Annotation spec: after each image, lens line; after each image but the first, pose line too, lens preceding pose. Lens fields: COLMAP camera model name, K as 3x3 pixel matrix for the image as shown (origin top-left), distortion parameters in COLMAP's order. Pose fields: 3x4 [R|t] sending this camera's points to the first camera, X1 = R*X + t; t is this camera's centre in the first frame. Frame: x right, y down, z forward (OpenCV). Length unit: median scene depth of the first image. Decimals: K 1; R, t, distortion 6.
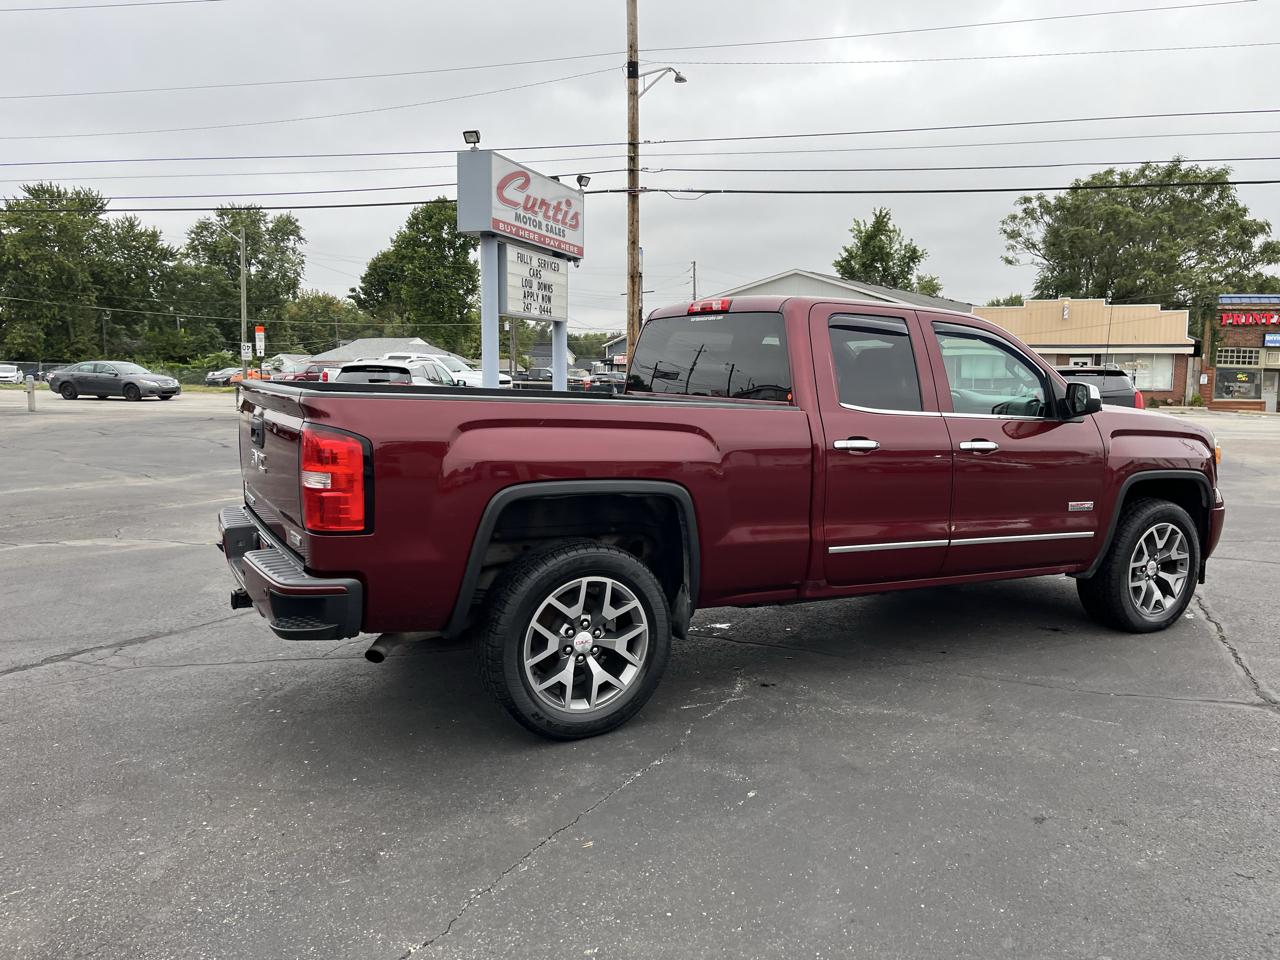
lens RADIAL K [[971.7, 0, 650.7], [0, 971.7, 463.4], [0, 0, 1]] dist [0.063414, -0.073563]
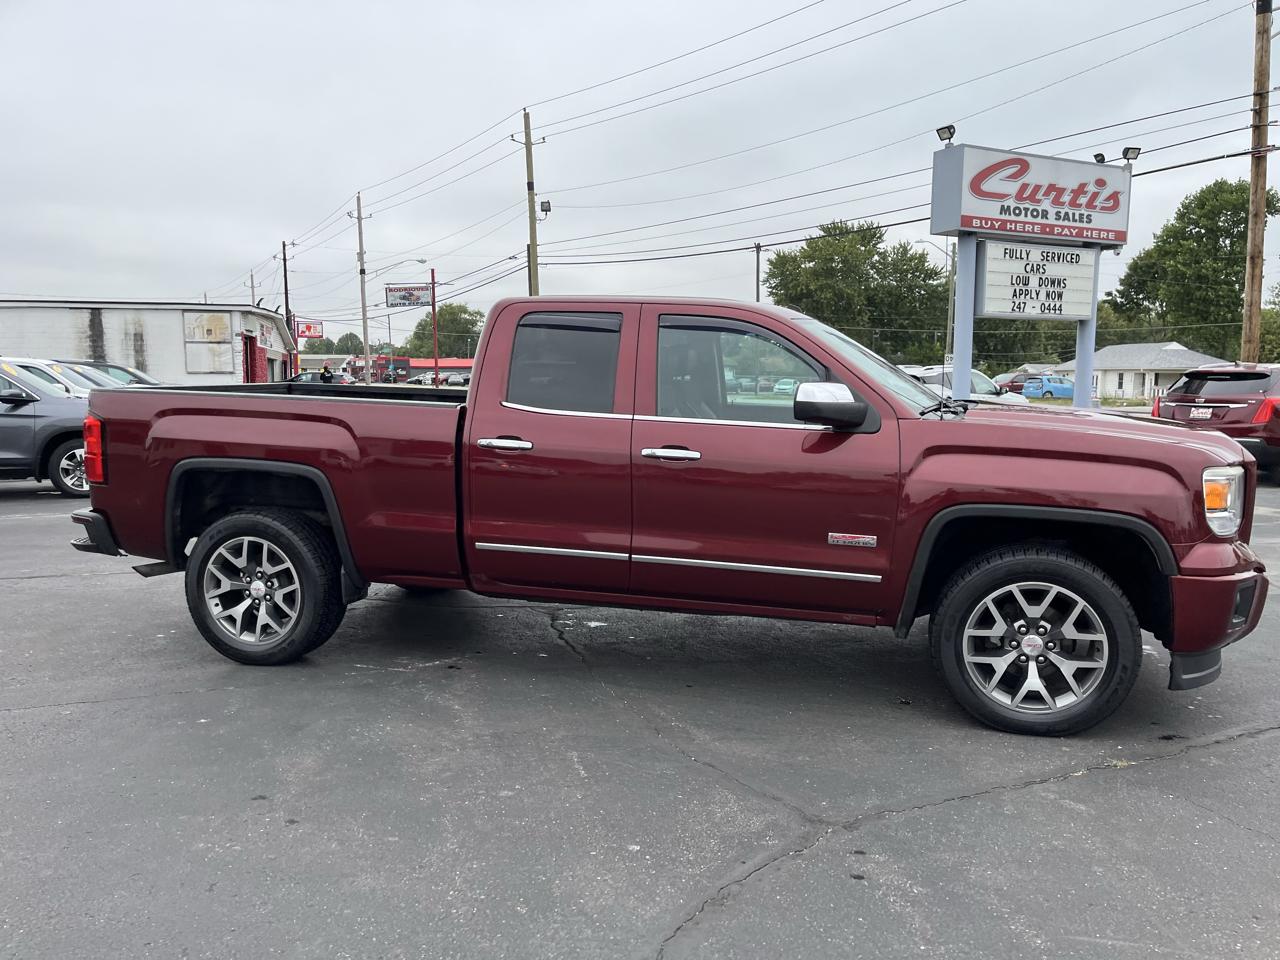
lens RADIAL K [[969.7, 0, 651.0], [0, 969.7, 482.4], [0, 0, 1]] dist [0.066322, -0.087605]
pose [[0.718482, 0.065259, -0.692477, 0.258578], [-0.059054, 0.997717, 0.032753, -0.005466], [0.693034, 0.017361, 0.720696, 0.098812]]
